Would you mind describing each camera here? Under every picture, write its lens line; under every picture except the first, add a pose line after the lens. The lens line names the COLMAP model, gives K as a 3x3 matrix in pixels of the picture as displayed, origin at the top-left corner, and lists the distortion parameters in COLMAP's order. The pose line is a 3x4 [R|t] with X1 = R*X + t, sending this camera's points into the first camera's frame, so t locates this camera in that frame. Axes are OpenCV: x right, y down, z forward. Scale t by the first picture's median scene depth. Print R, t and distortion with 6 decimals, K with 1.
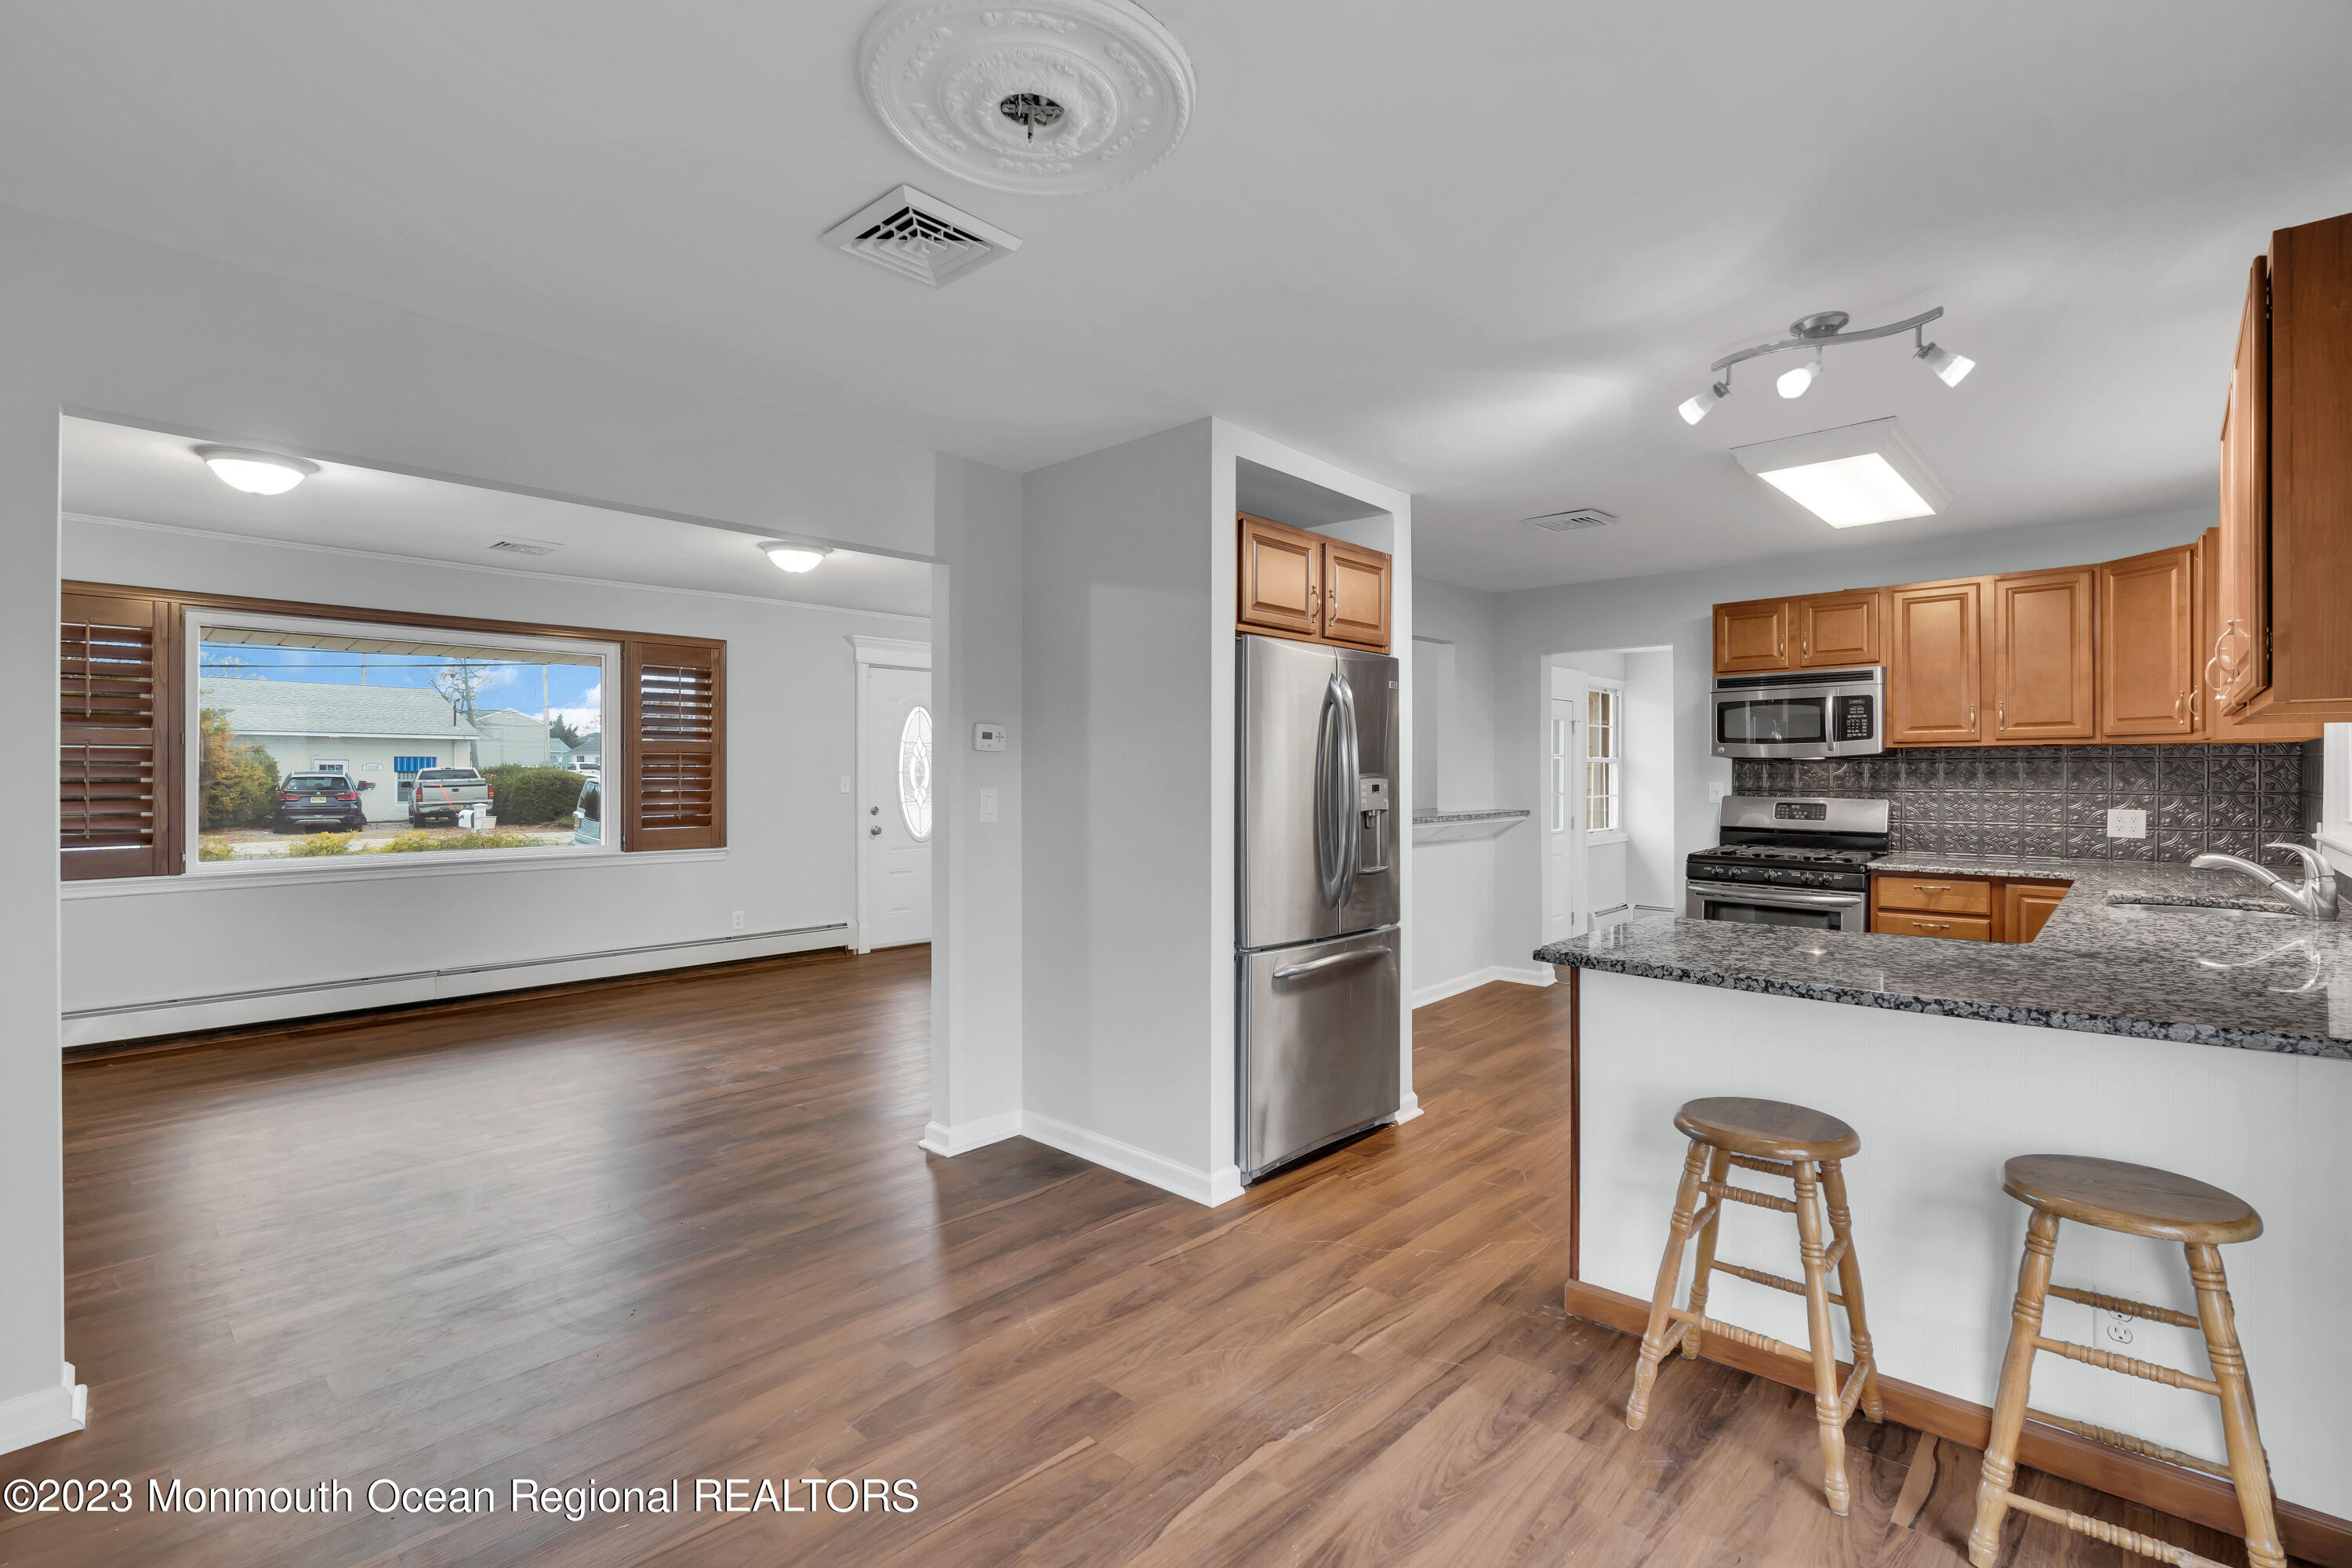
lens RADIAL K [[1051.6, 0, 1174.1], [0, 1051.6, 777.7], [0, 0, 1]] dist [-0.000922, -0.000078]
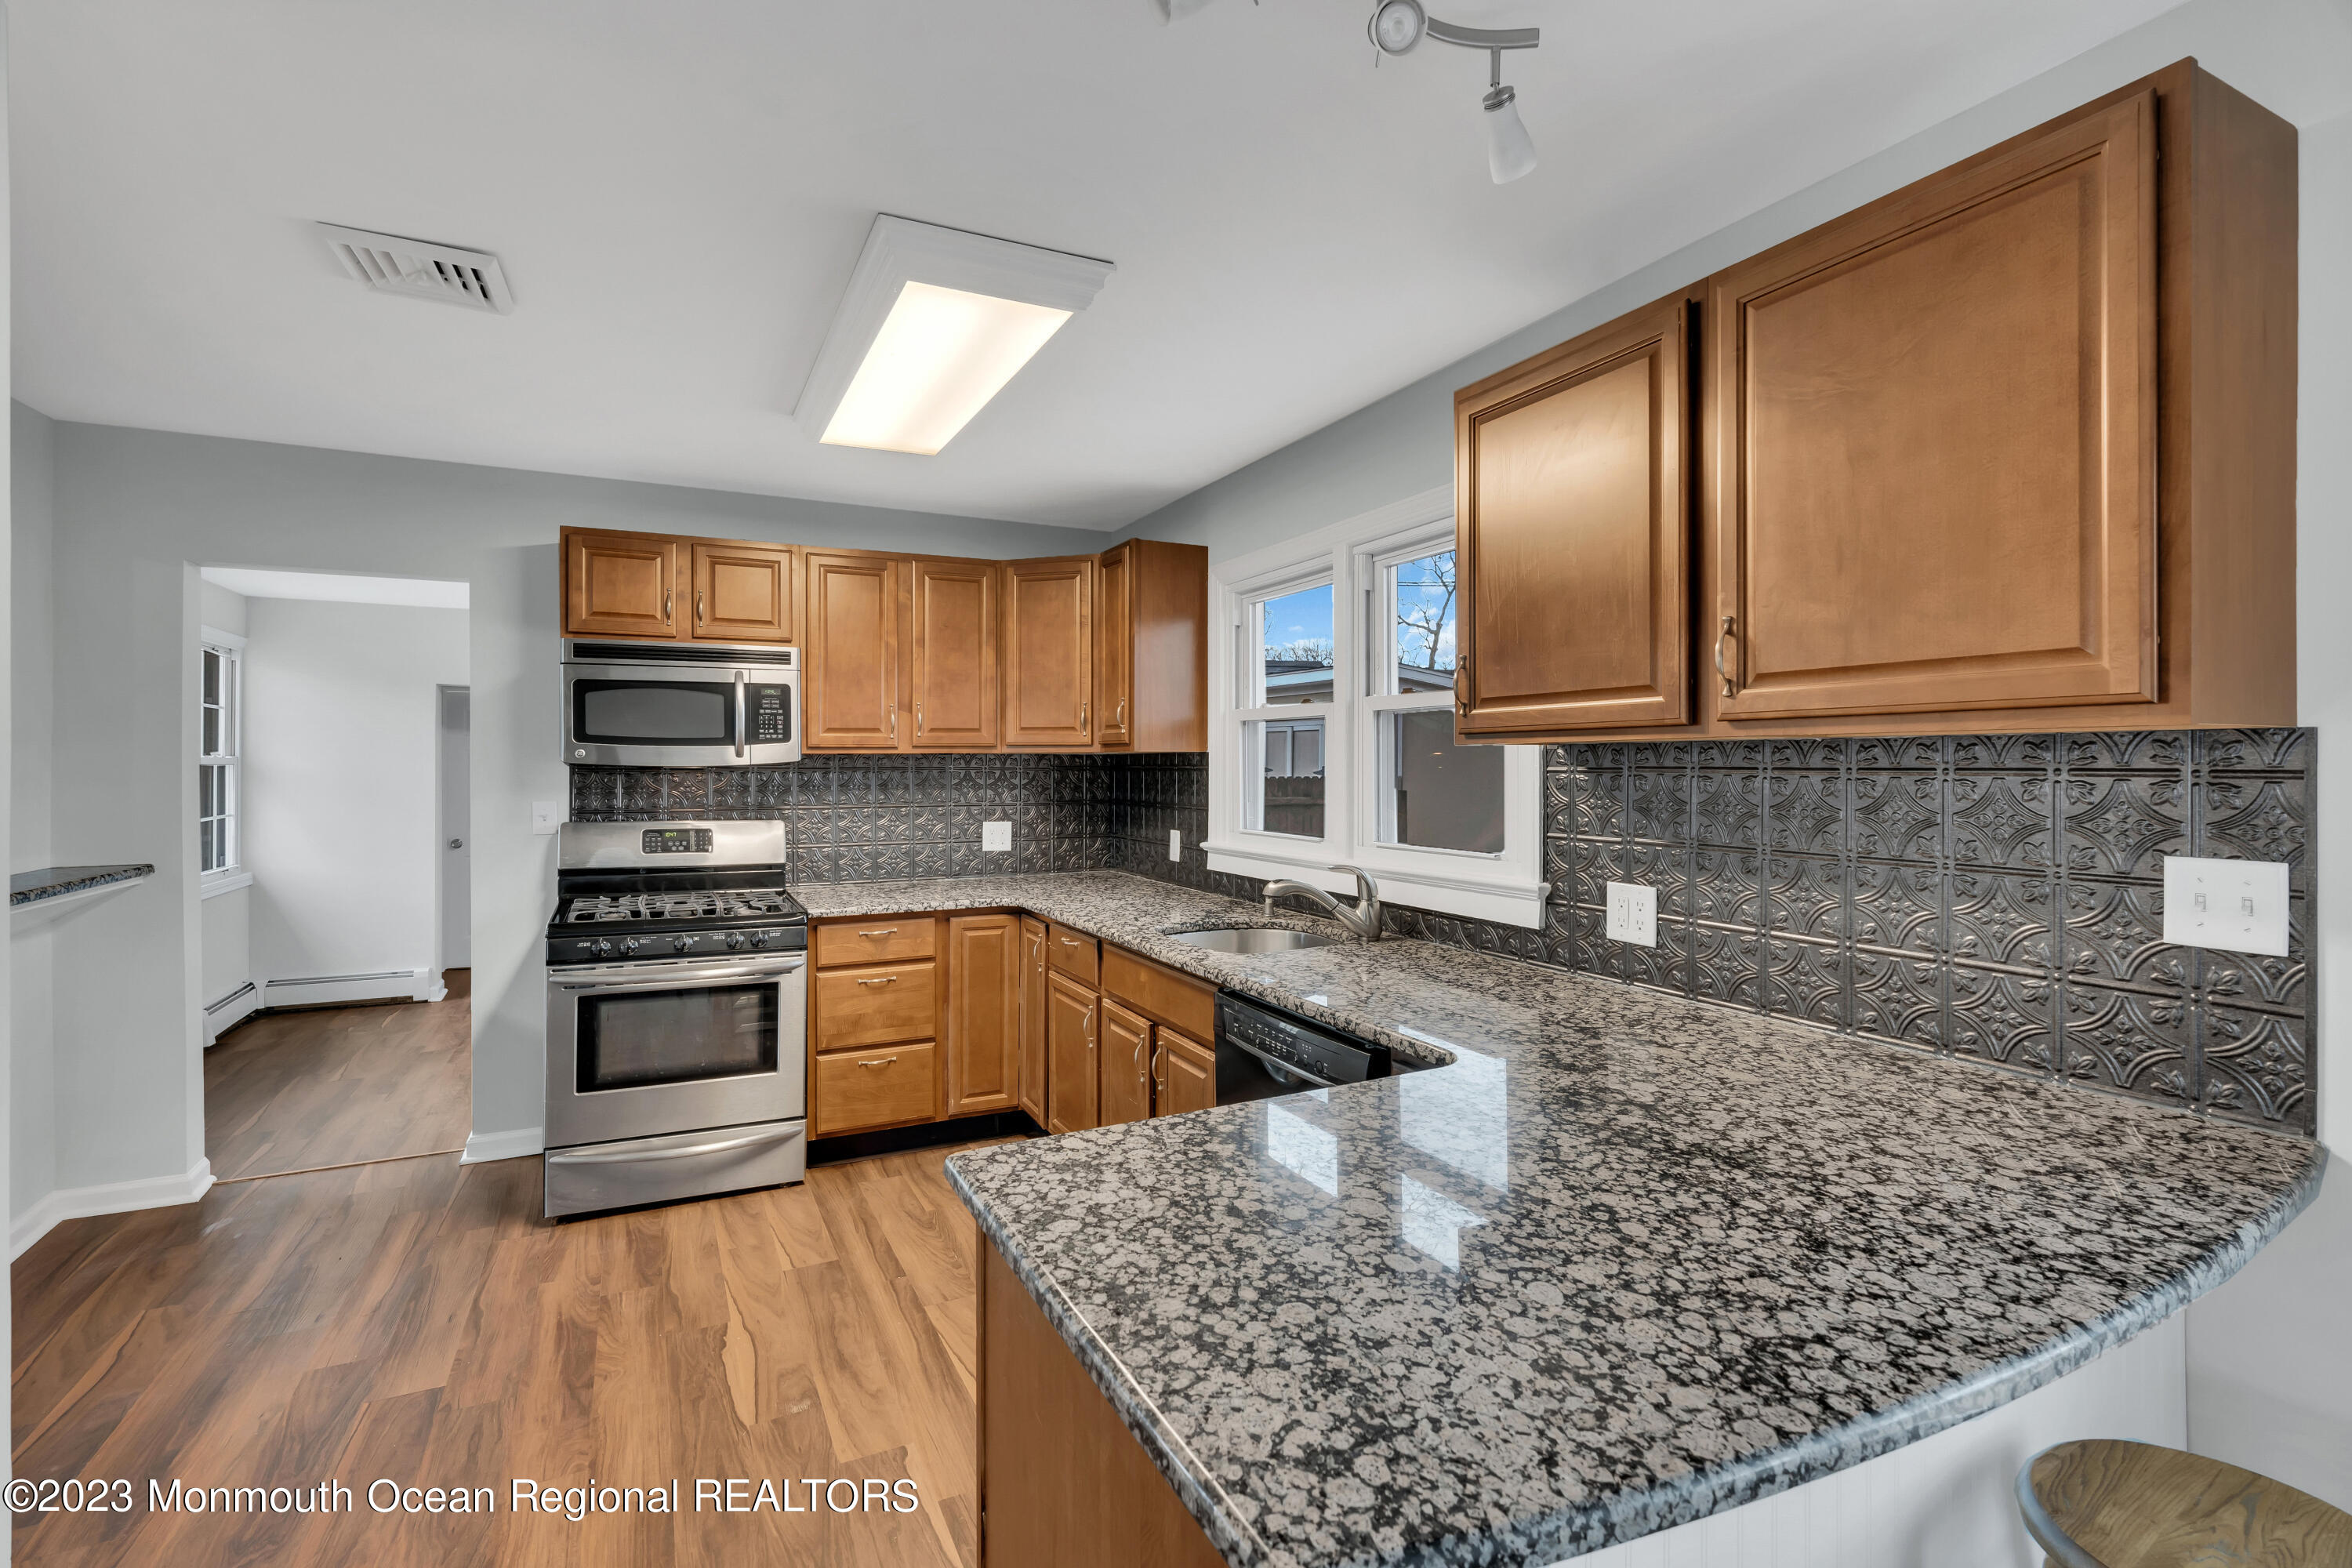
lens RADIAL K [[1056.3, 0, 1162.6], [0, 1056.3, 765.0], [0, 0, 1]] dist [-0.002907, 0.000023]
pose [[0.358496, 0.000760, 0.933531, 0.048031], [0.005618, 0.999980, -0.002971, -0.016325], [-0.933514, 0.006310, 0.358485, 0.458778]]
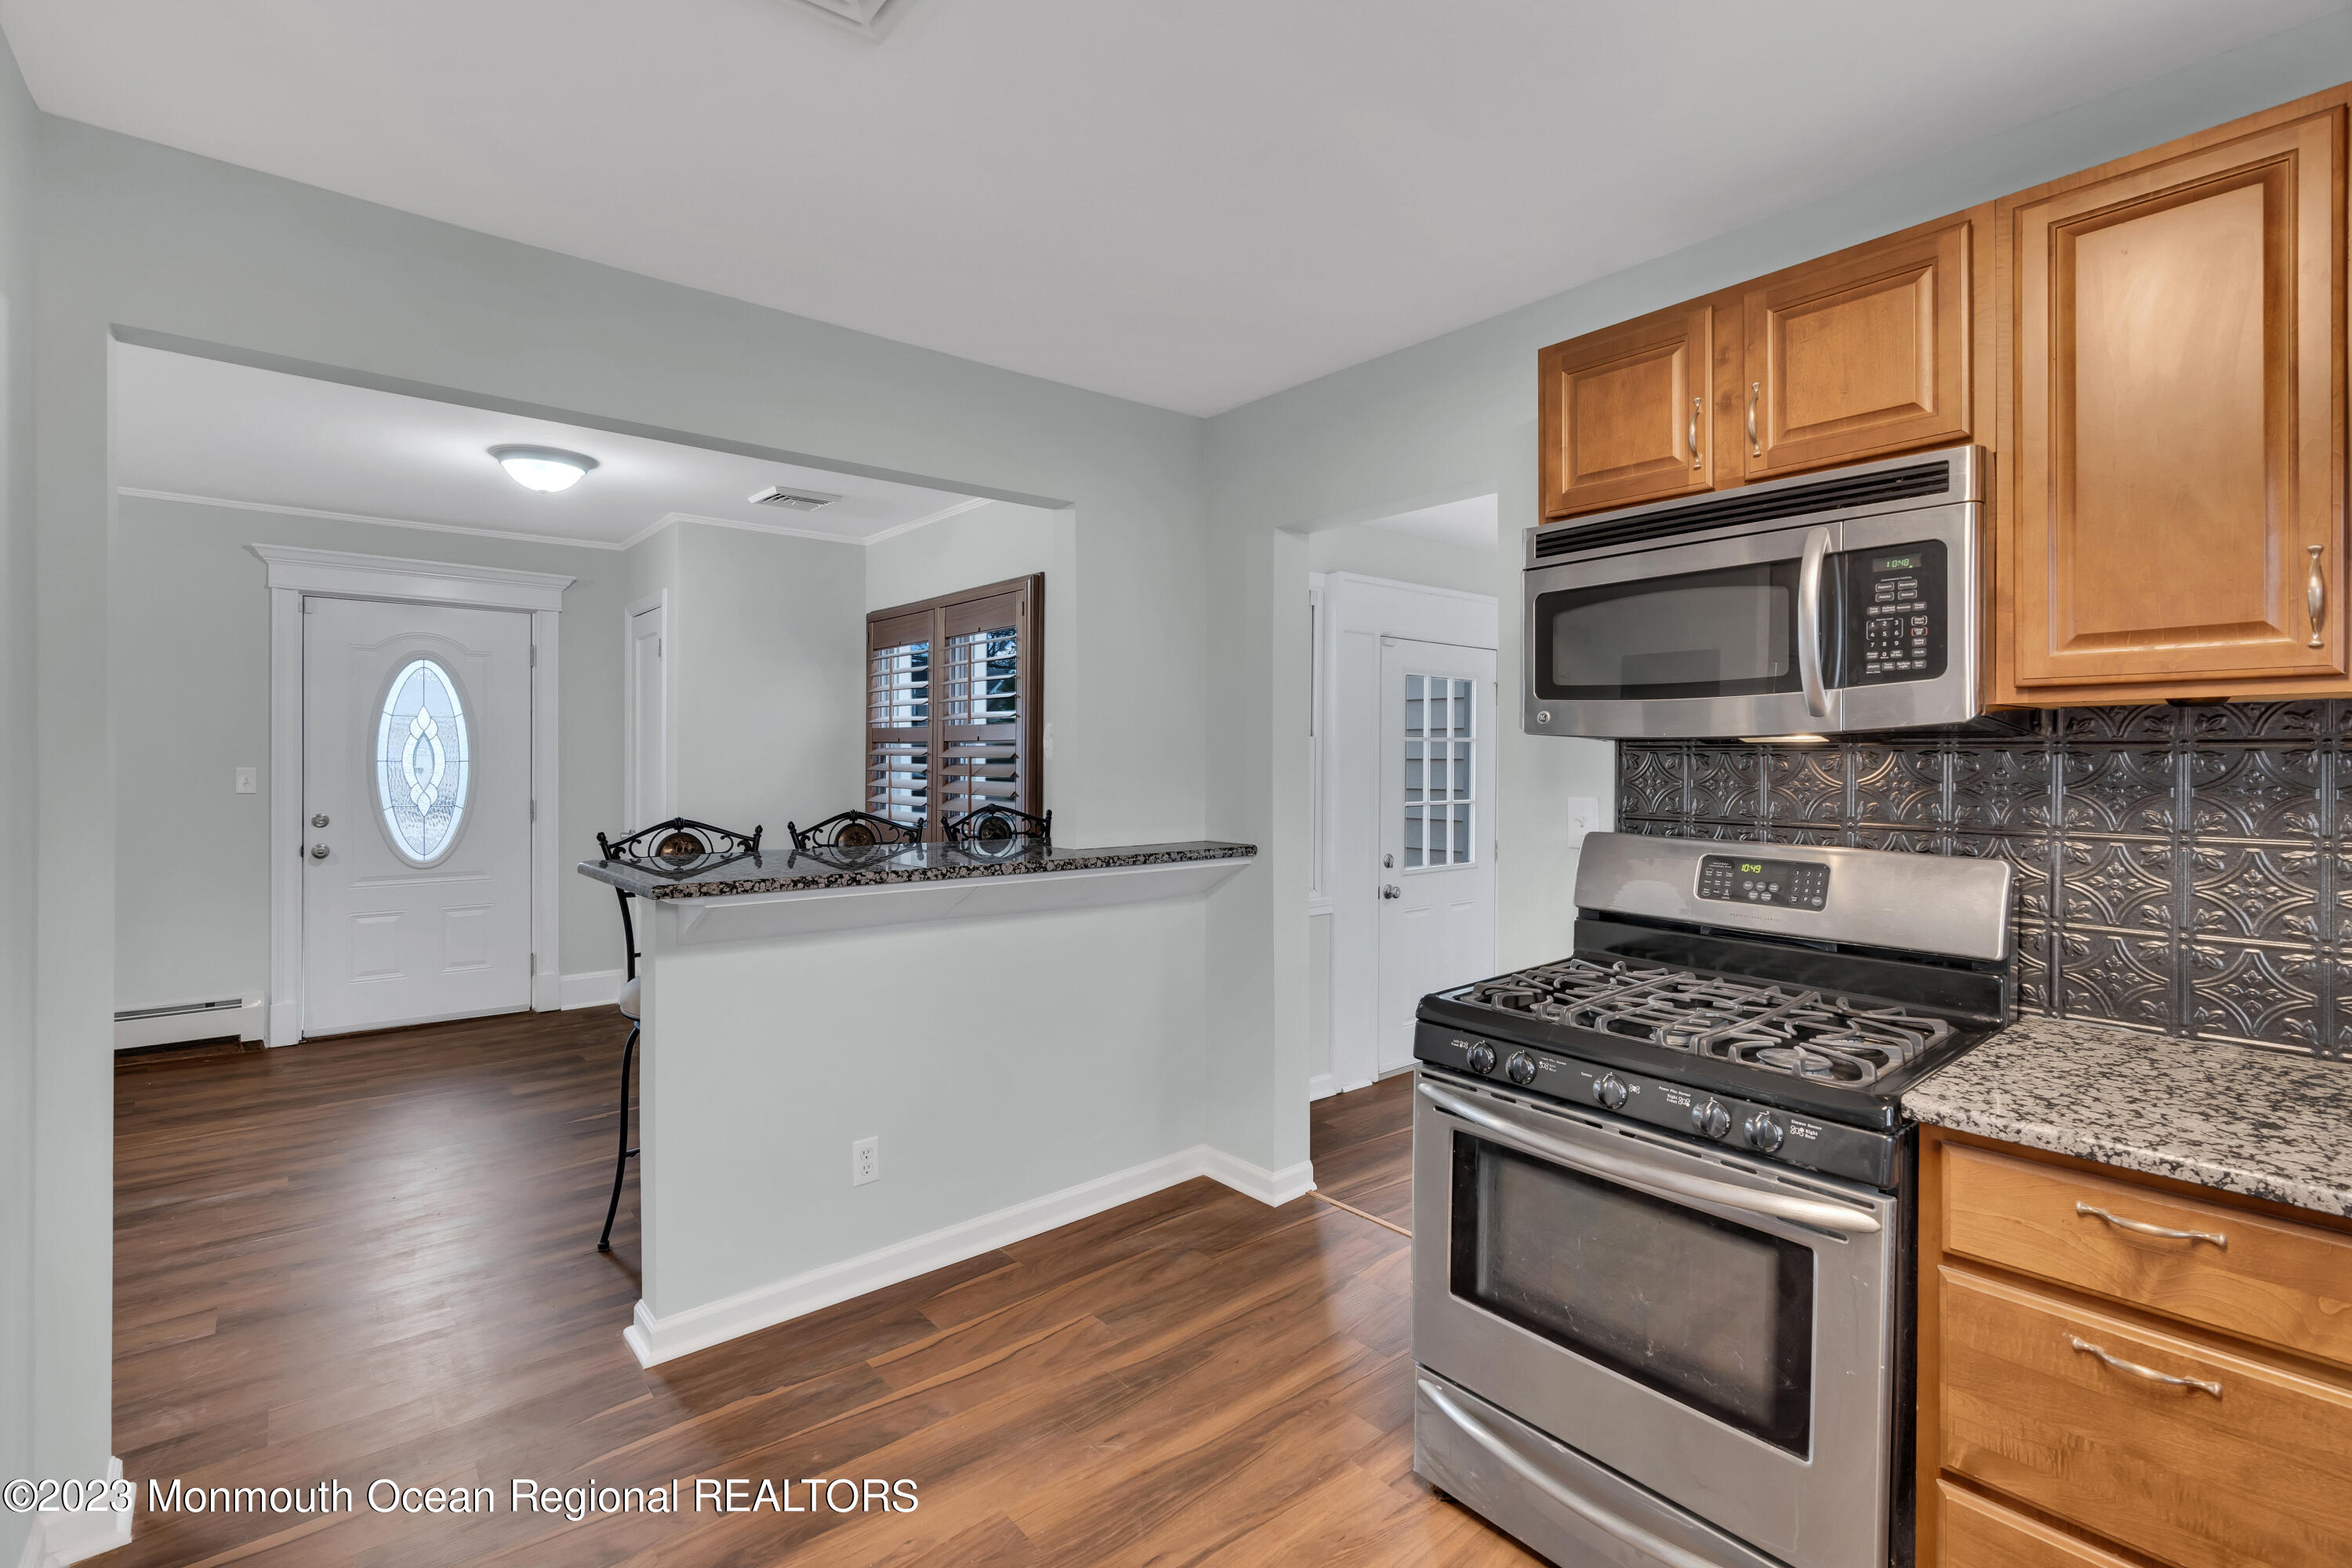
lens RADIAL K [[1056.3, 0, 1162.6], [0, 1056.3, 765.0], [0, 0, 1]] dist [-0.002907, 0.000023]
pose [[0.991824, 0.006140, -0.127468, 0.454408], [-0.006345, 0.999979, -0.001202, -0.008115], [0.127458, 0.002001, 0.991842, 0.631277]]
